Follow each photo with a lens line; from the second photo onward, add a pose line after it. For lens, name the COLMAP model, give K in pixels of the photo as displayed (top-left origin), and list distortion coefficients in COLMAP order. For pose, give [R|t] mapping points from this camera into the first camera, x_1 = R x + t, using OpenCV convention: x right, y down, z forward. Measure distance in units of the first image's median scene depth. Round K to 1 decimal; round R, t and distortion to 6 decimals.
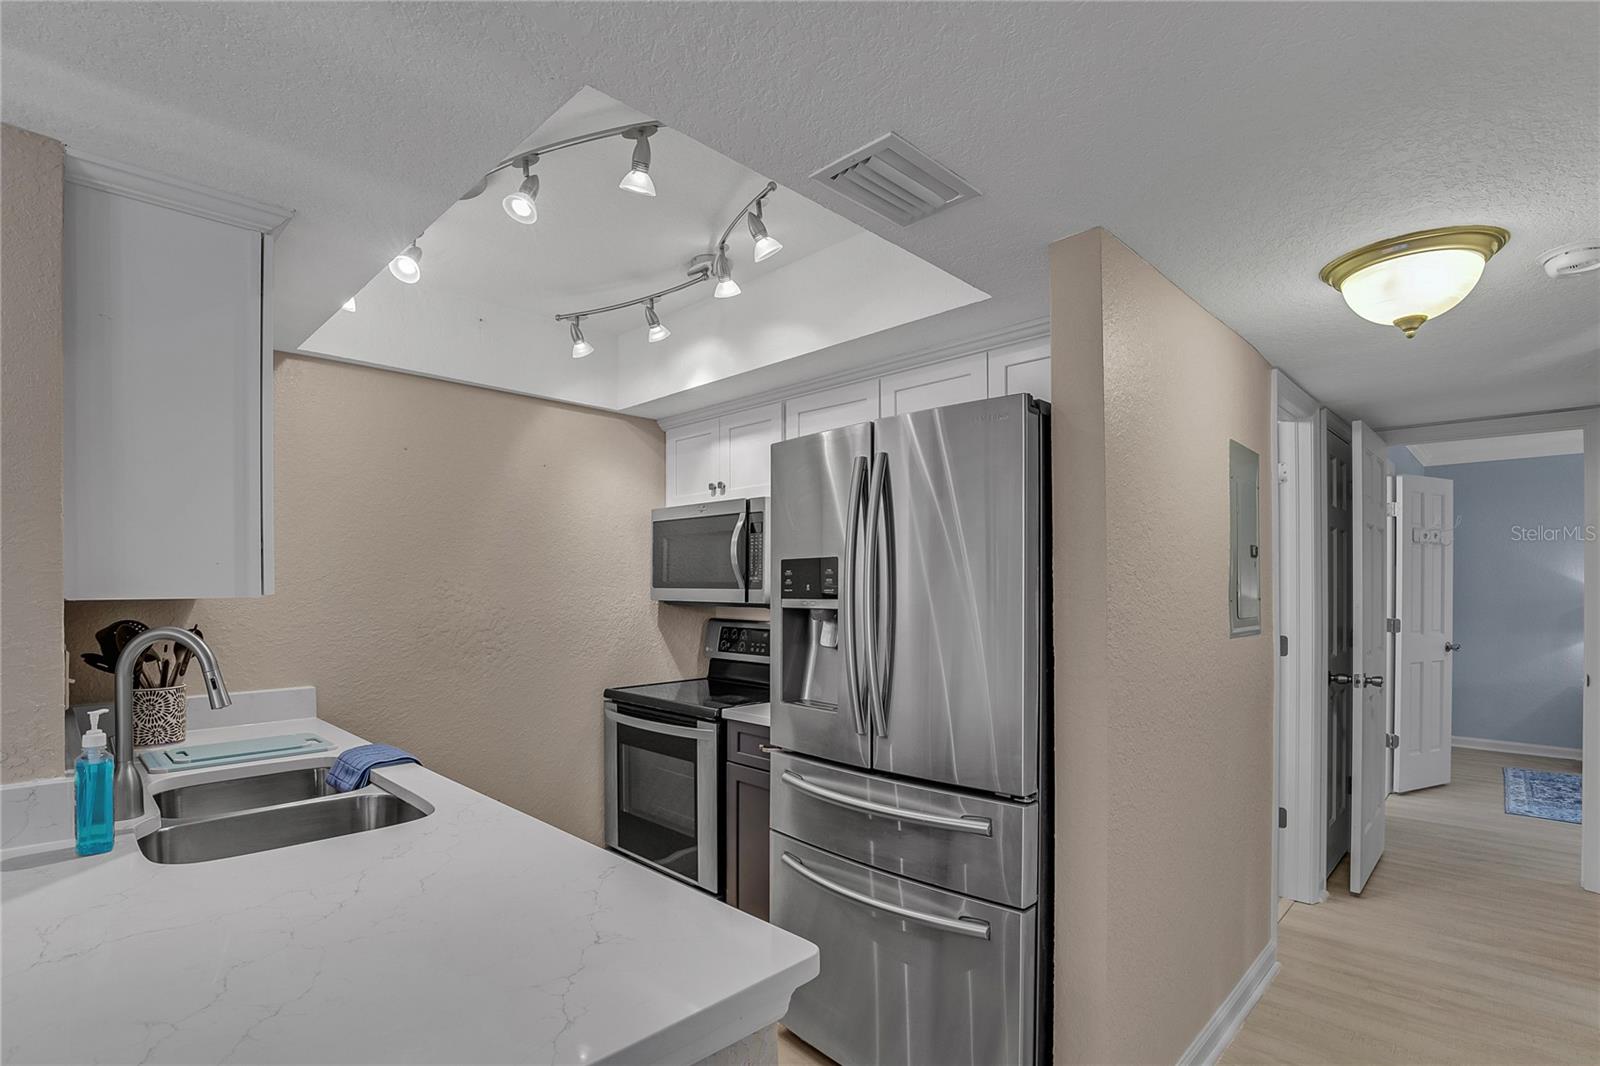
lens RADIAL K [[754.6, 0, 800.3], [0, 754.6, 584.5], [0, 0, 1]] dist [-0.025062, -0.000103]
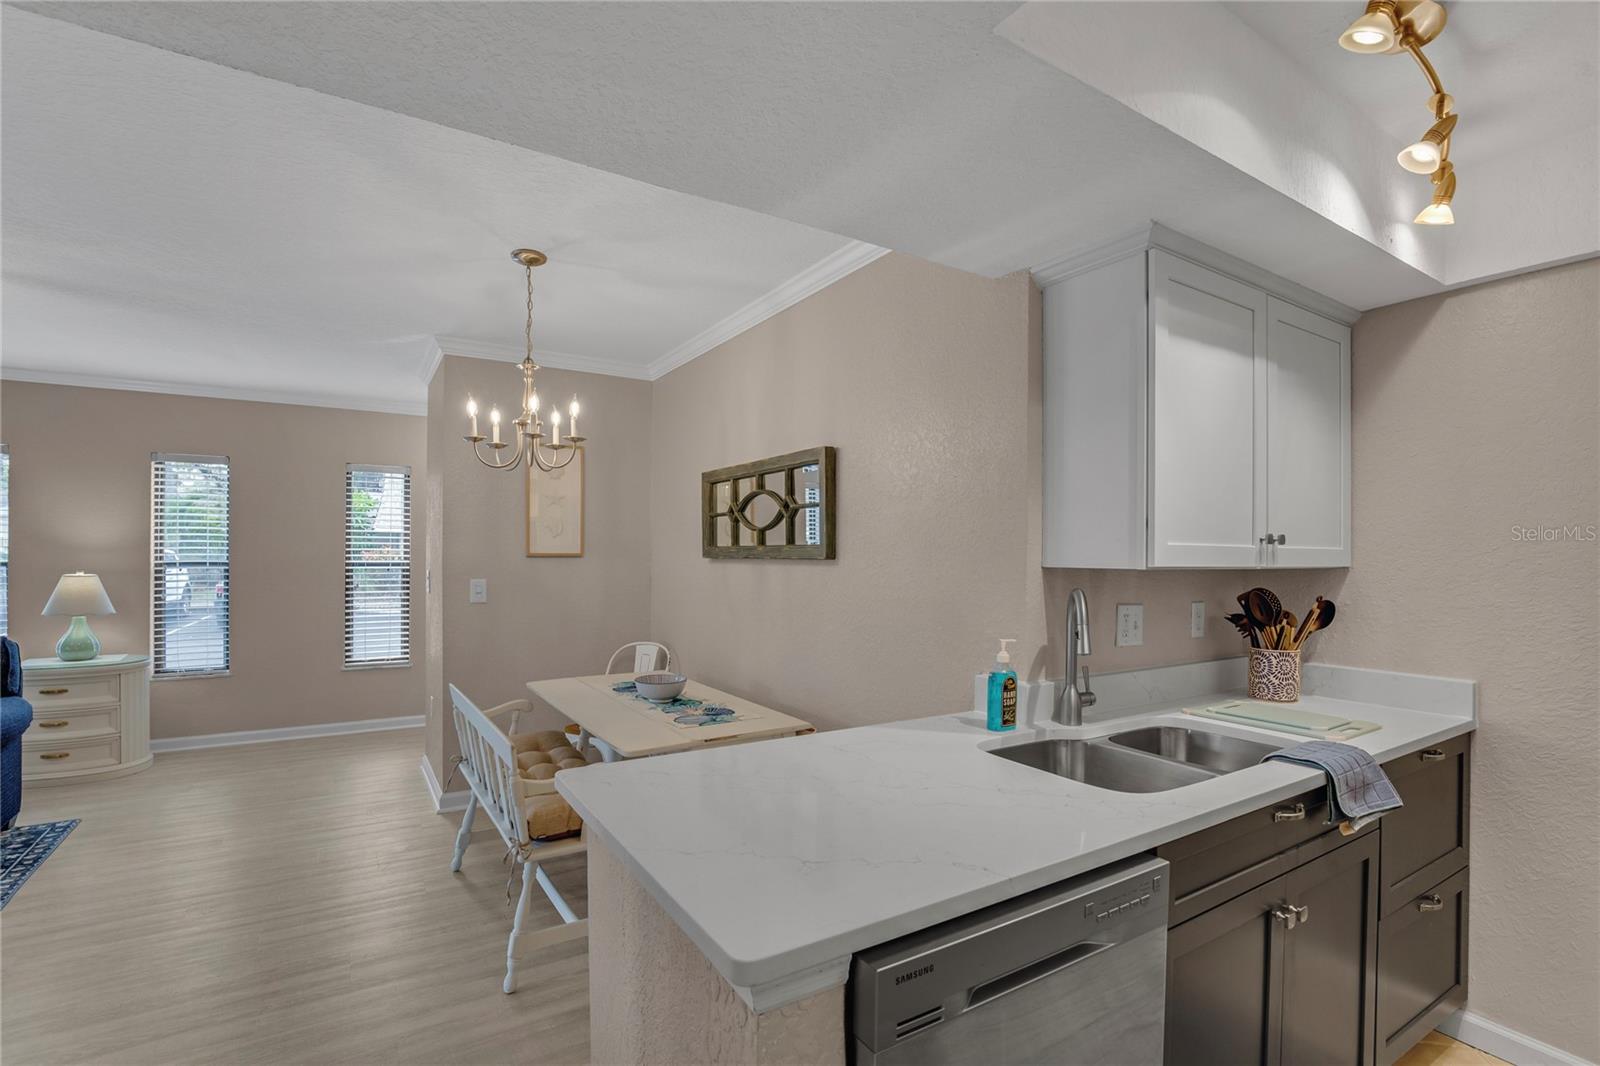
lens RADIAL K [[731.6, 0, 796.7], [0, 731.6, 539.8], [0, 0, 1]] dist [-0.036854, 0.007583]
pose [[-0.236416, -0.014647, -0.971541, 0.190231], [-0.003792, 0.999893, -0.014152, -0.003953], [0.971644, 0.000339, -0.236447, 0.297317]]
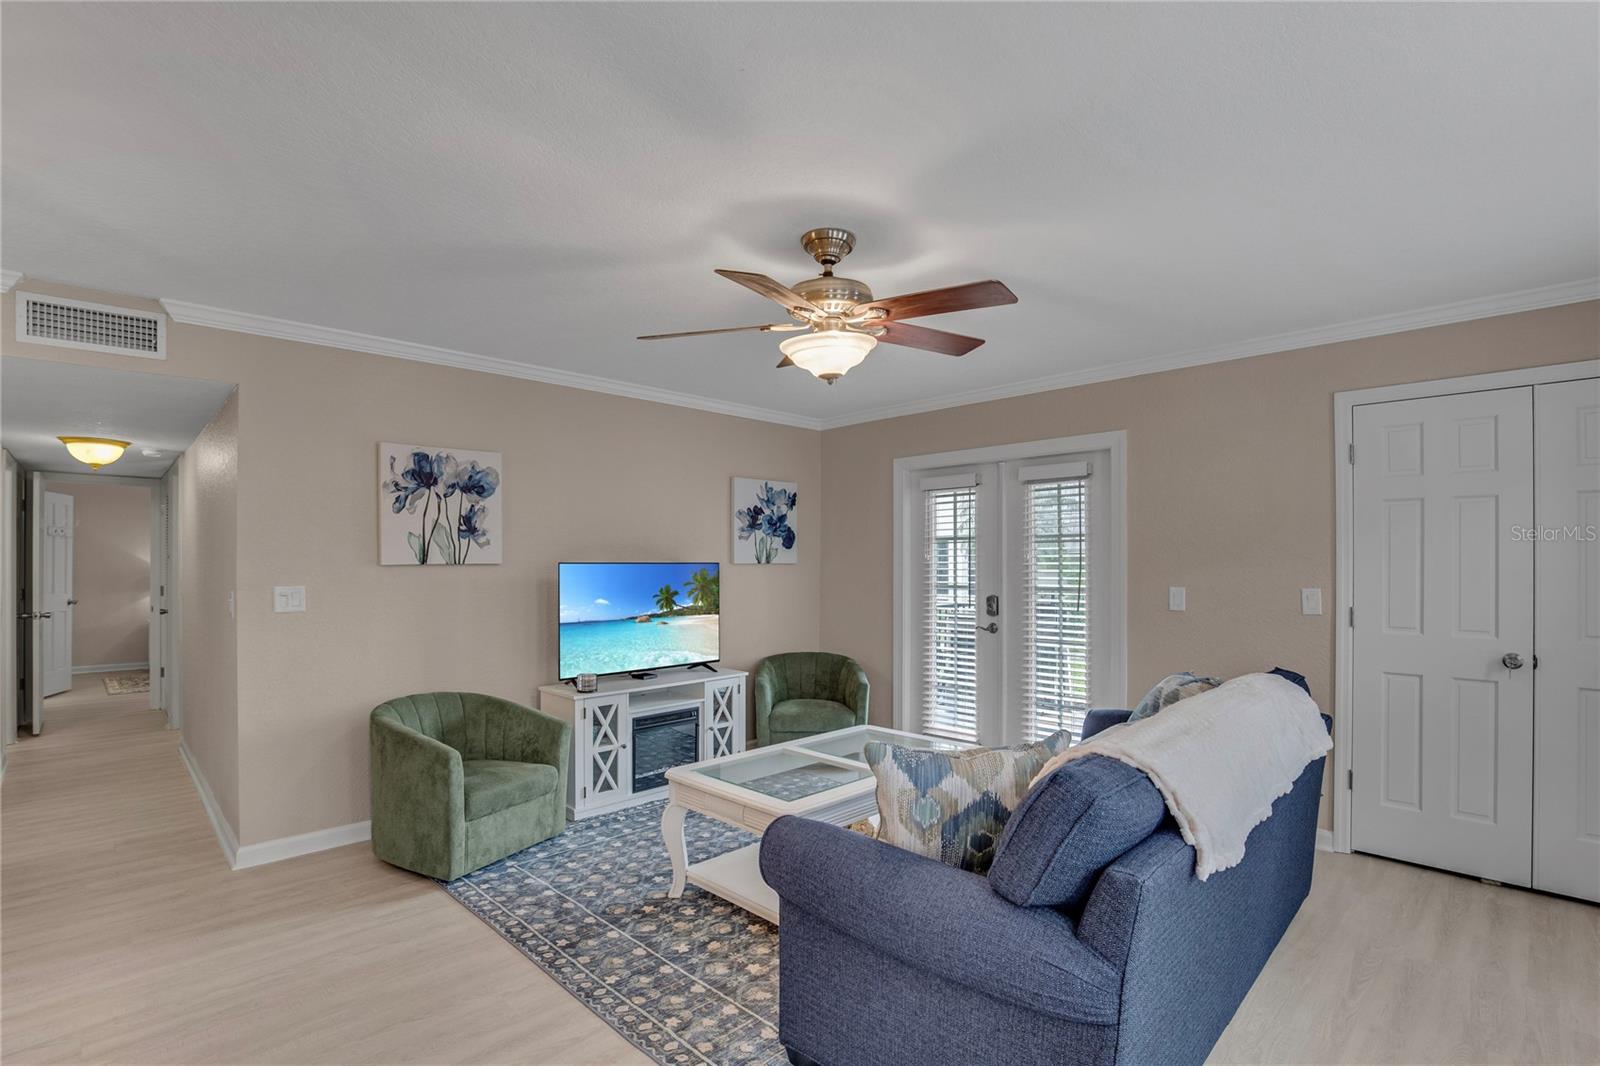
lens RADIAL K [[745.3, 0, 796.2], [0, 745.3, 558.8], [0, 0, 1]] dist [-0.021173, 0.000170]
pose [[0.026599, 0.009045, 0.999605, -1.053177], [-0.001721, 0.999958, -0.009002, 0.004038], [-0.999645, -0.001481, 0.026613, -0.968875]]
